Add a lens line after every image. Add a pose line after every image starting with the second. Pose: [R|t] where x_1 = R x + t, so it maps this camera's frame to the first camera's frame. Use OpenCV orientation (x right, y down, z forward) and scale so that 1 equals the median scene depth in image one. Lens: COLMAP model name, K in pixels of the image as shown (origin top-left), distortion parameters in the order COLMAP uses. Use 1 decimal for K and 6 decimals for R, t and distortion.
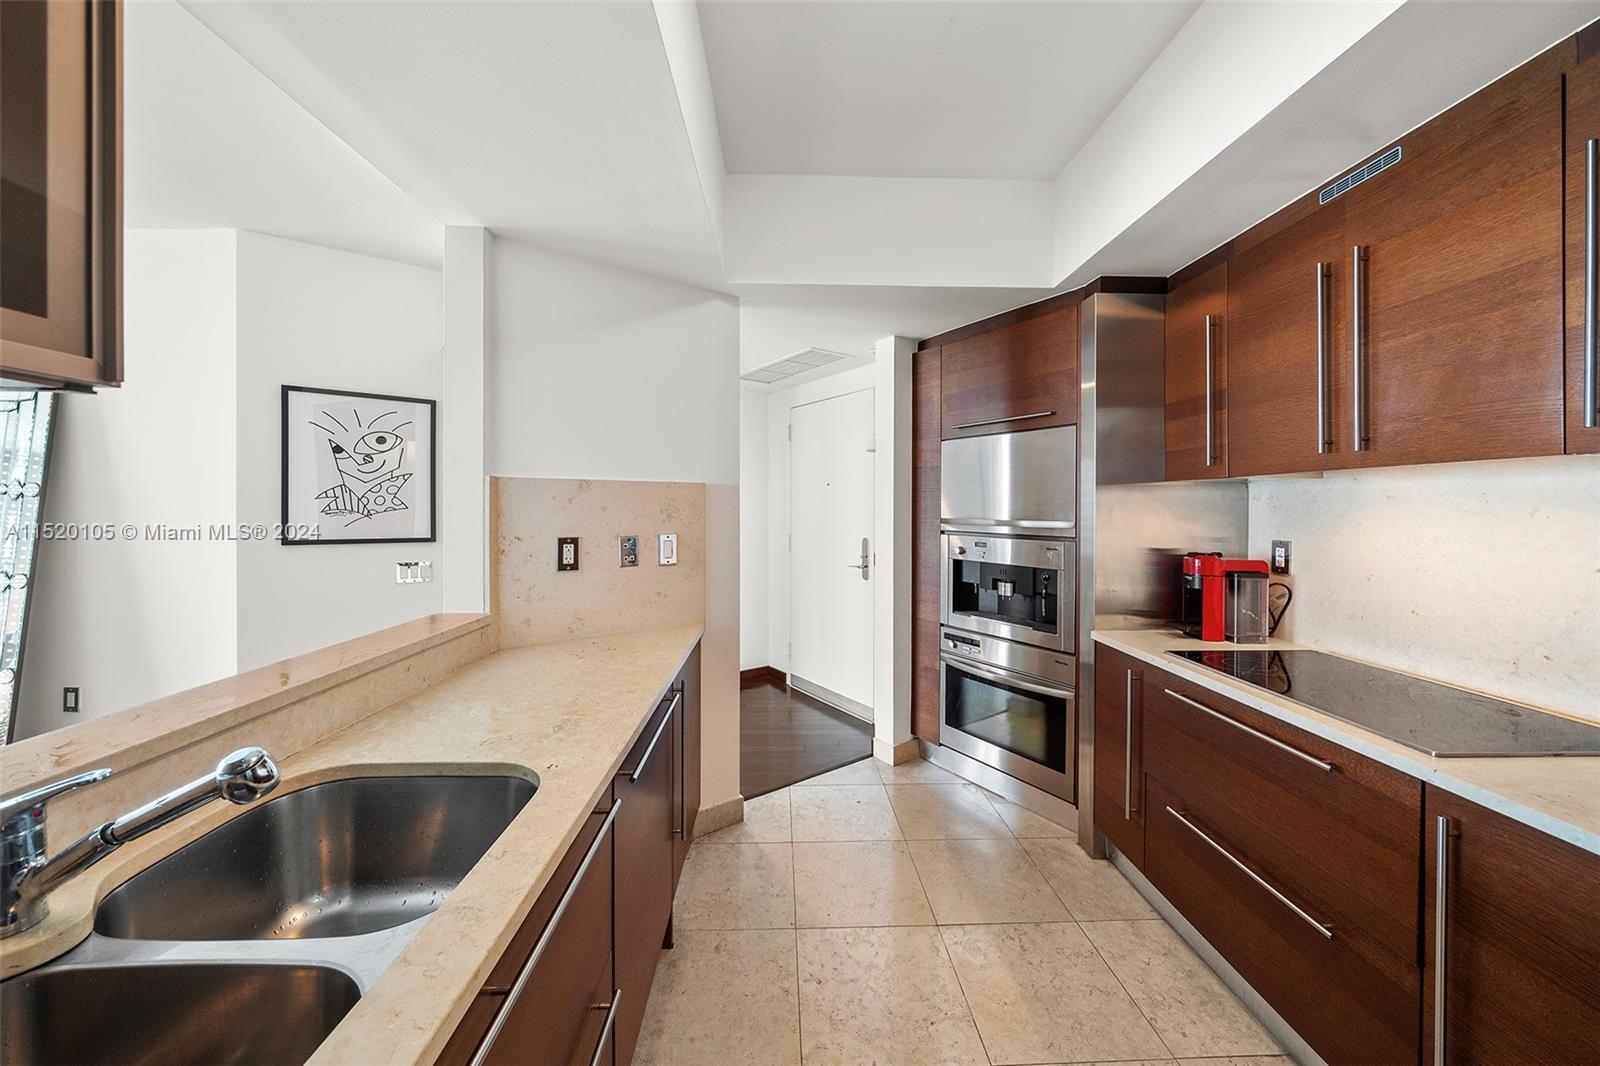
lens RADIAL K [[548.0, 0, 798.2], [0, 548.0, 507.3], [0, 0, 1]] dist [-0.003616, 0.000013]
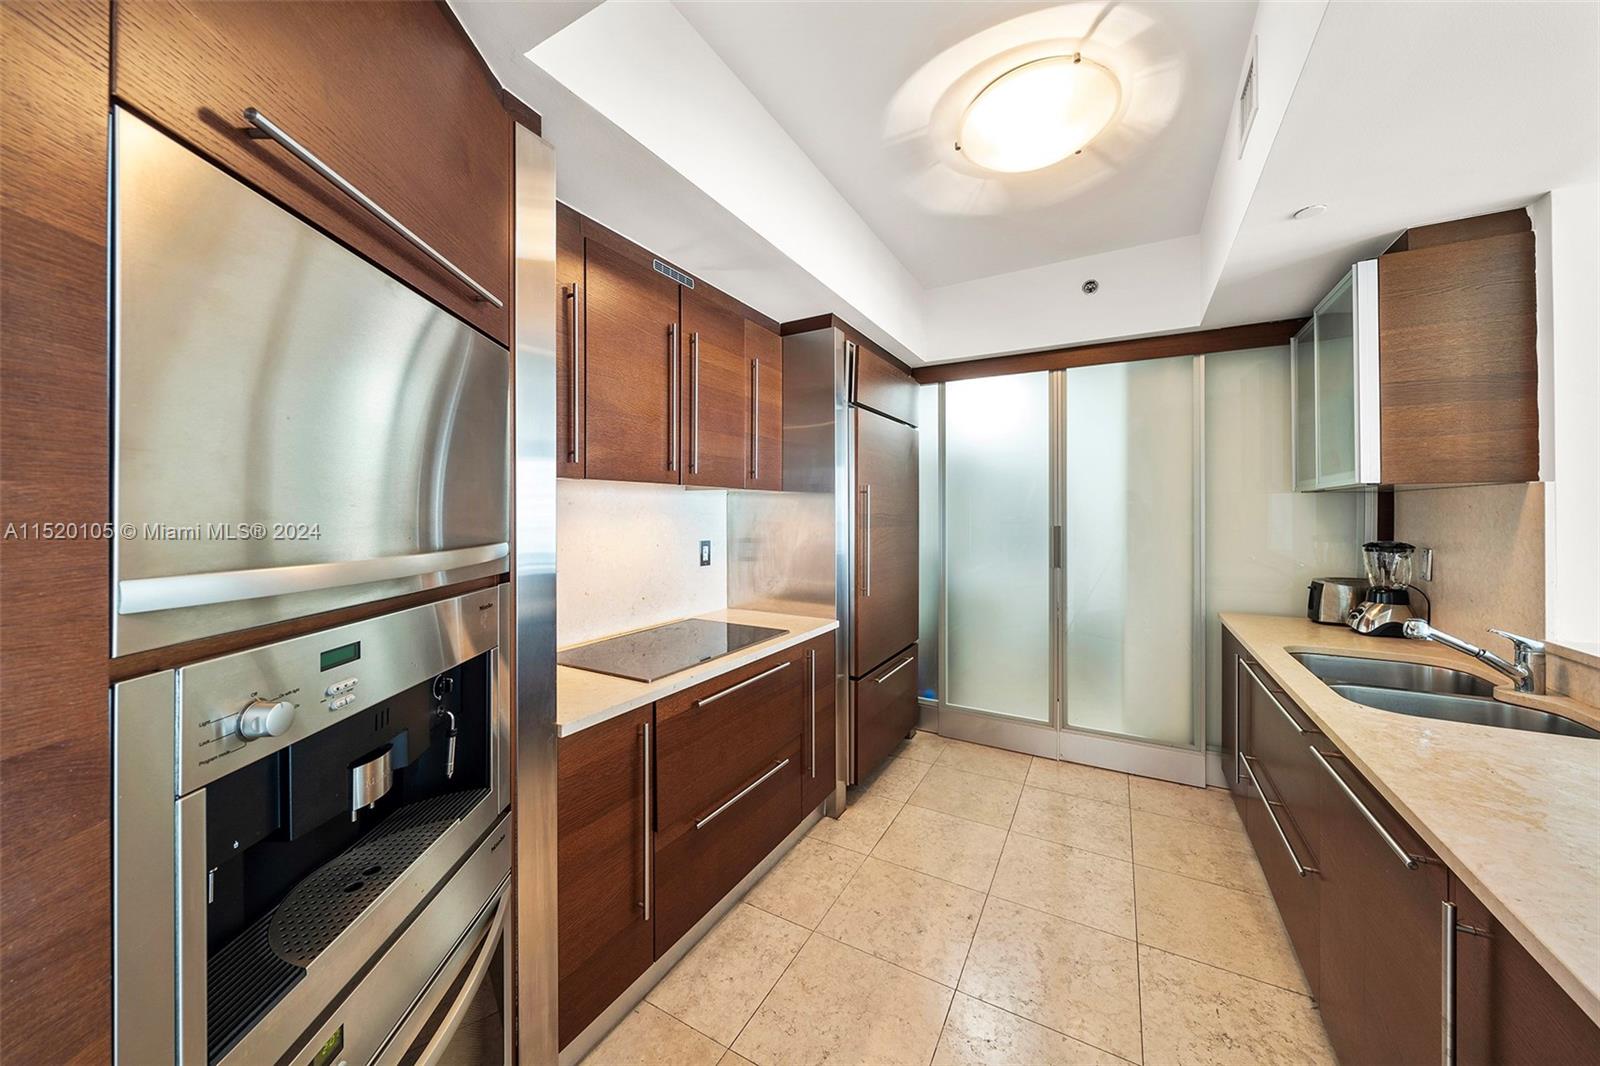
lens RADIAL K [[548.0, 0, 805.3], [0, 548.0, 513.3], [0, 0, 1]] dist [-0.003616, 0.000013]
pose [[-0.848024, -0.006359, 0.529919, 0.009530], [-0.007437, 0.999972, 0.000099, -0.005088], [-0.529905, -0.003857, -0.848048, 1.954654]]
